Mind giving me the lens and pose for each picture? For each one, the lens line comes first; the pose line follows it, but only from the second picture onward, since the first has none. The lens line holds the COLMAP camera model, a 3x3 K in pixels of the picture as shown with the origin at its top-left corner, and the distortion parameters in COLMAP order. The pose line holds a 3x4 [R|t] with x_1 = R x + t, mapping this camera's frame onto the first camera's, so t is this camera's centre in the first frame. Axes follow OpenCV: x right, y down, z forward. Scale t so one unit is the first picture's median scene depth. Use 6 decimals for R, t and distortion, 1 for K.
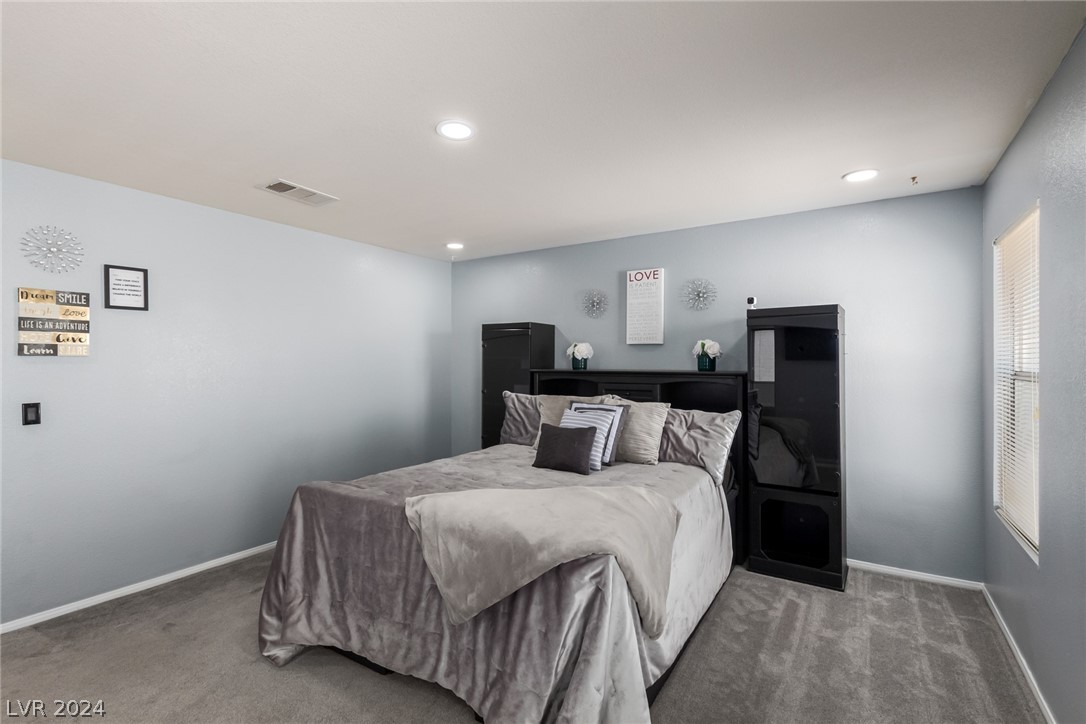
lens RADIAL K [[494.4, 0, 548.3], [0, 494.4, 358.8], [0, 0, 1]] dist [0.001363, 0.000567]
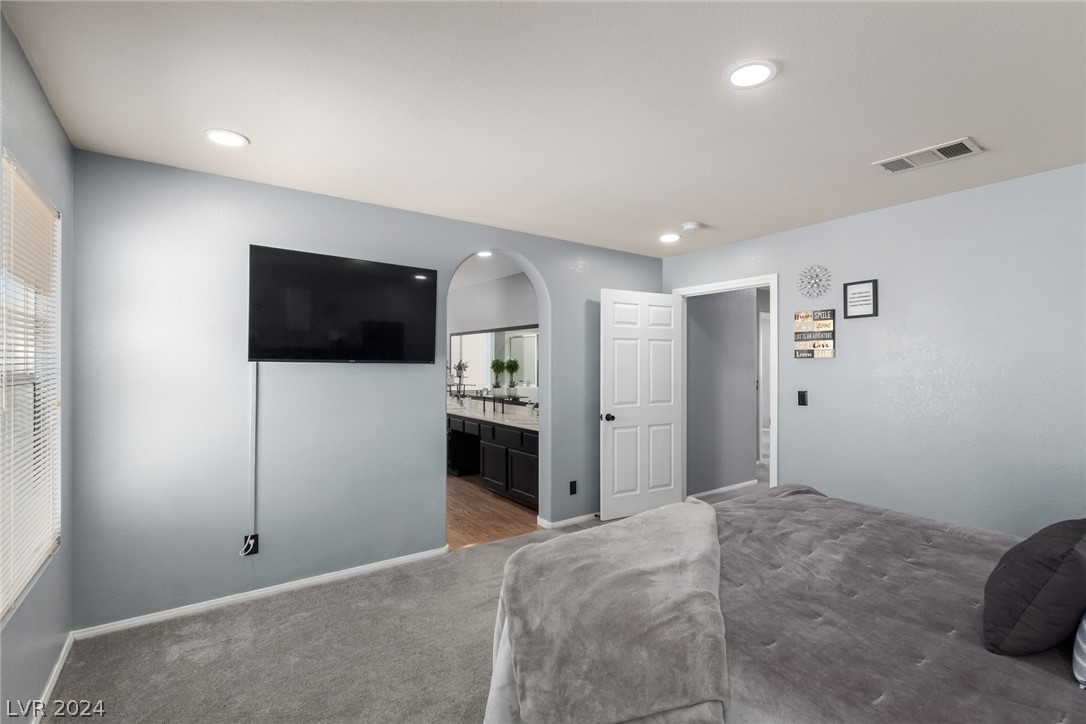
lens RADIAL K [[494.4, 0, 537.1], [0, 494.4, 361.7], [0, 0, 1]] dist [0.001363, 0.000567]
pose [[-0.382375, -0.006829, -0.923982, 0.584309], [0.003192, 0.999957, -0.008712, 0.014240], [0.924002, -0.006280, -0.382337, 0.823398]]
